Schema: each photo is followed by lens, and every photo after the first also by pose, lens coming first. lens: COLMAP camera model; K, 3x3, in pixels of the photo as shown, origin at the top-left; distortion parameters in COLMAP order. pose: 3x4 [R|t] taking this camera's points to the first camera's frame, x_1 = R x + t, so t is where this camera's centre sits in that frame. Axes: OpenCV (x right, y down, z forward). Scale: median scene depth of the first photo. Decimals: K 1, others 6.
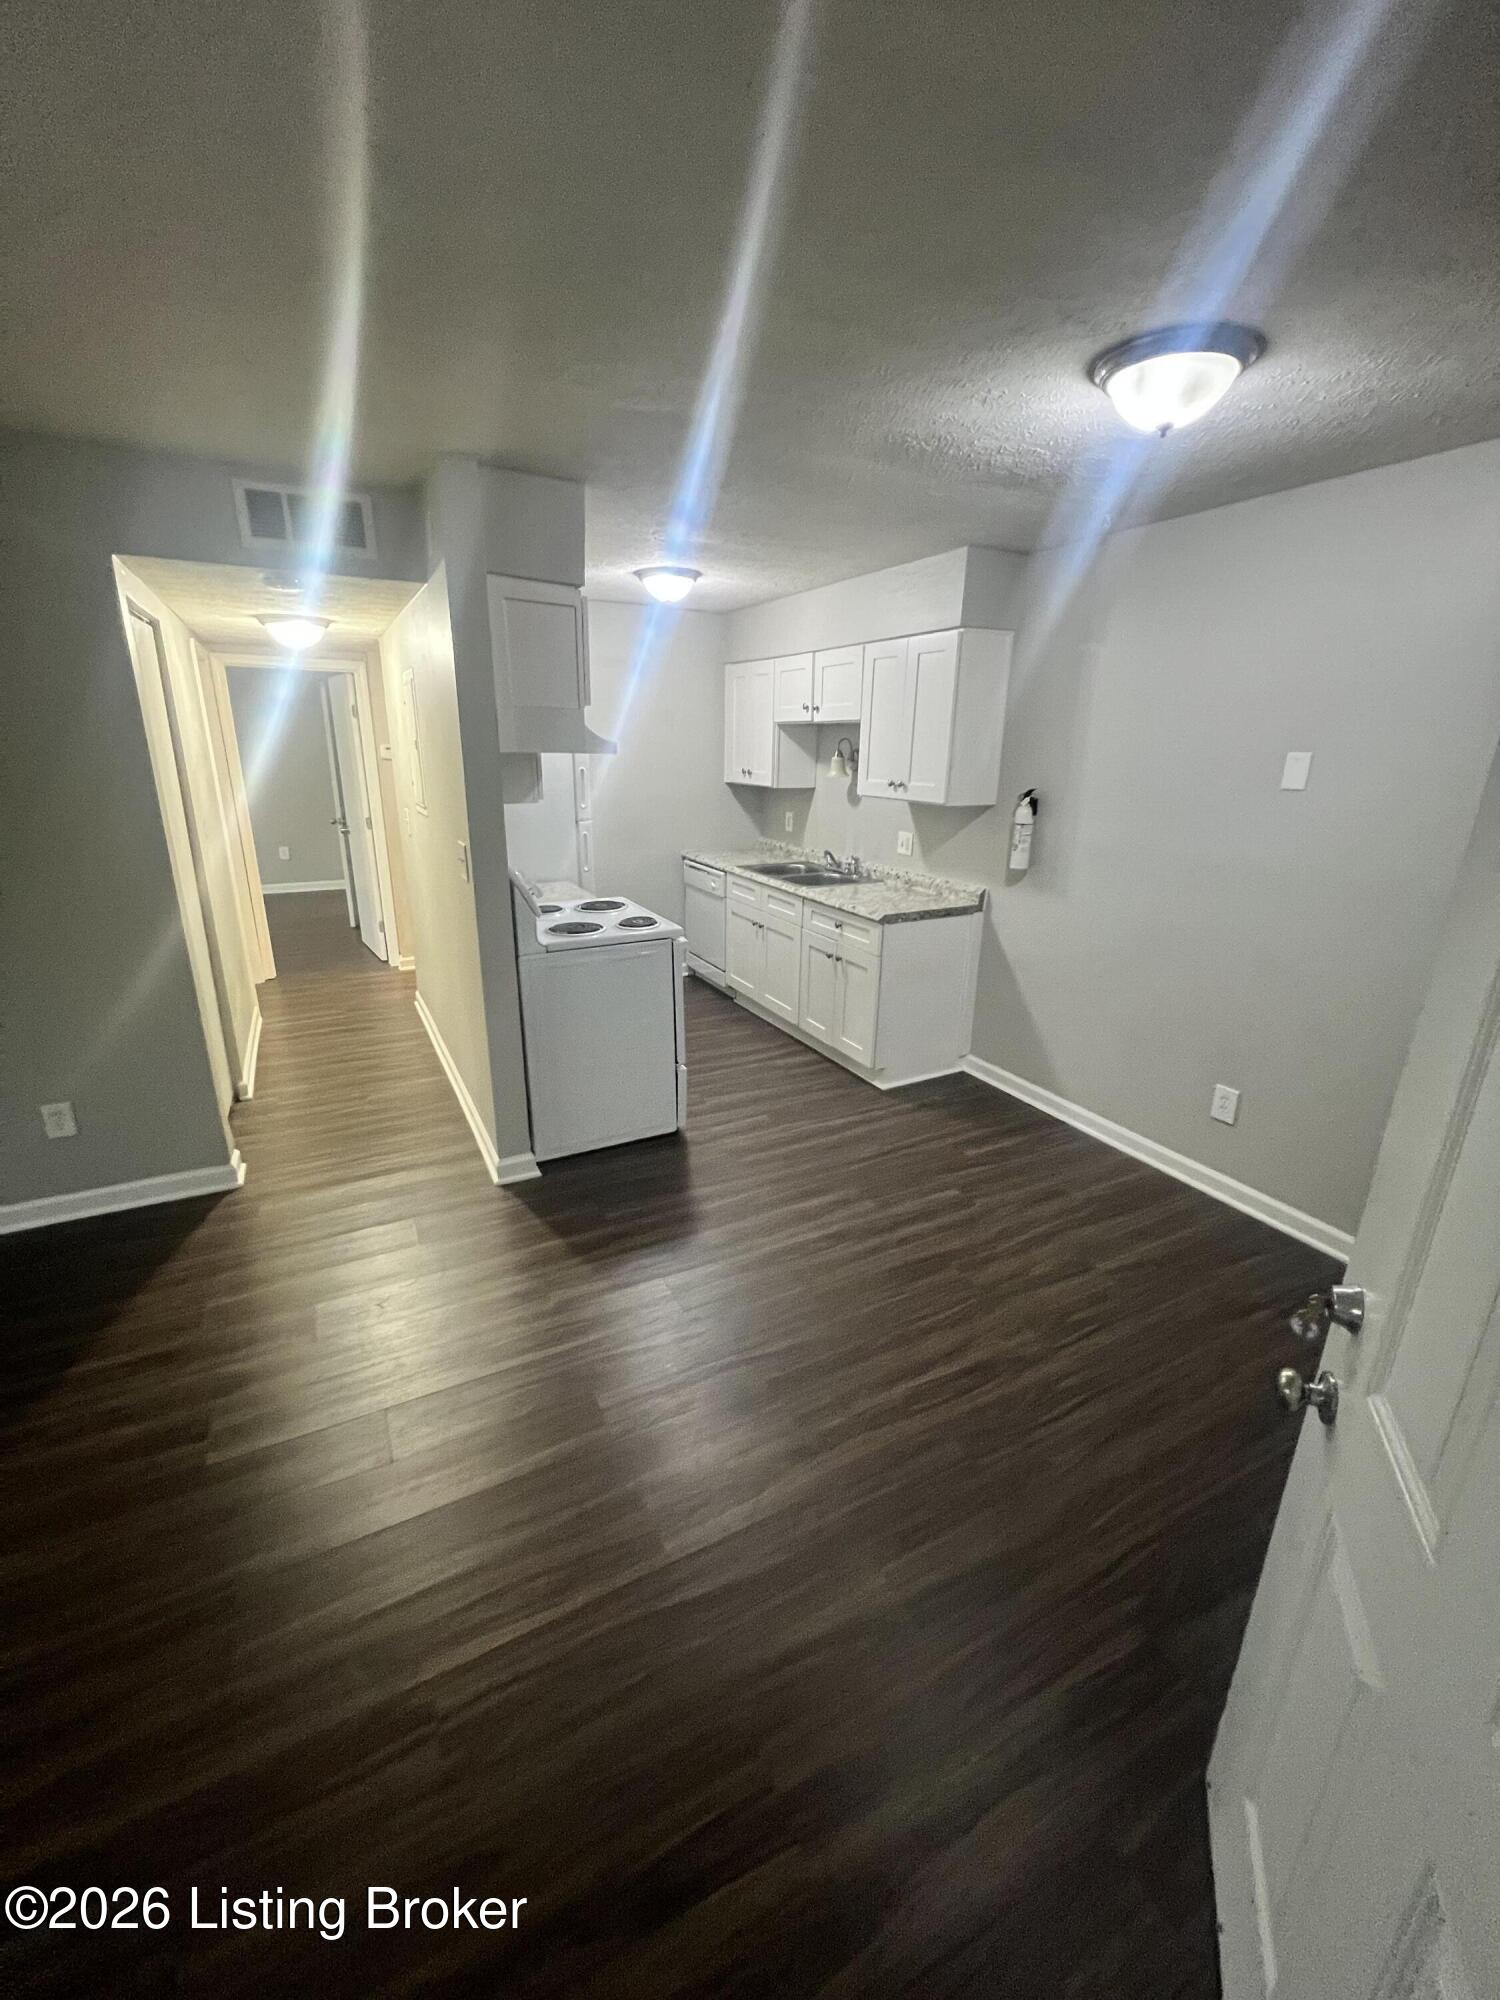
lens RADIAL K [[807.1, 0, 750.1], [0, 807.1, 997.4], [0, 0, 1]] dist [-0.000413, -0.000196]
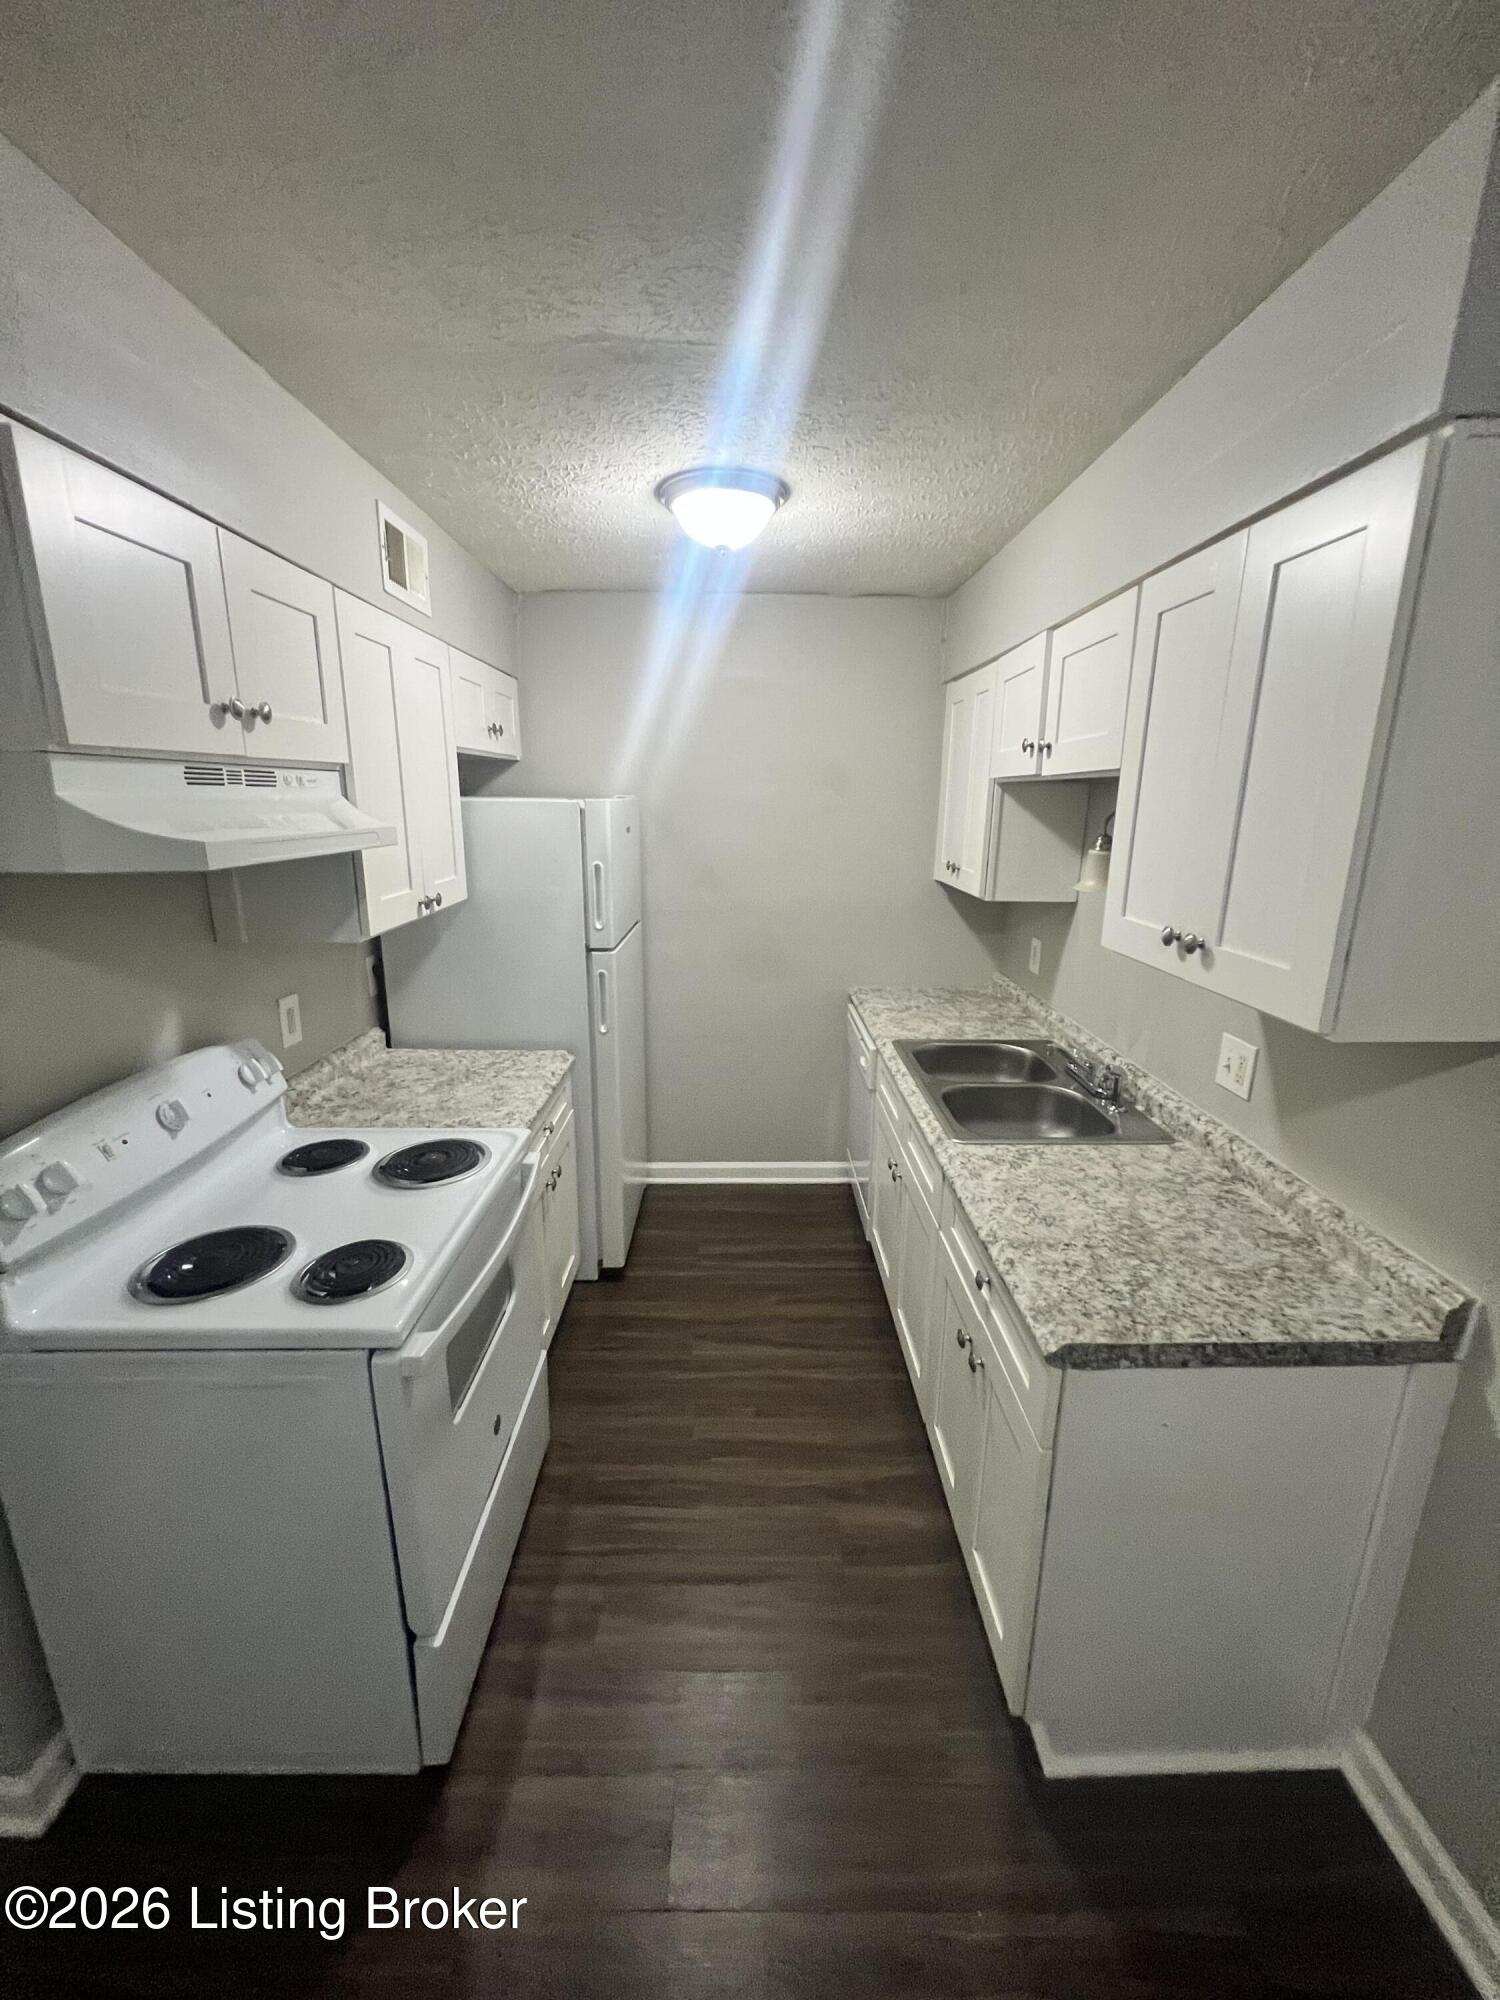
lens RADIAL K [[807.1, 0, 750.1], [0, 807.1, 997.4], [0, 0, 1]] dist [-0.000413, -0.000196]
pose [[0.888380, 0.104229, -0.447121, 0.166769], [-0.134510, 0.990243, -0.036419, -0.193204], [0.438963, 0.092496, 0.893732, 0.573600]]
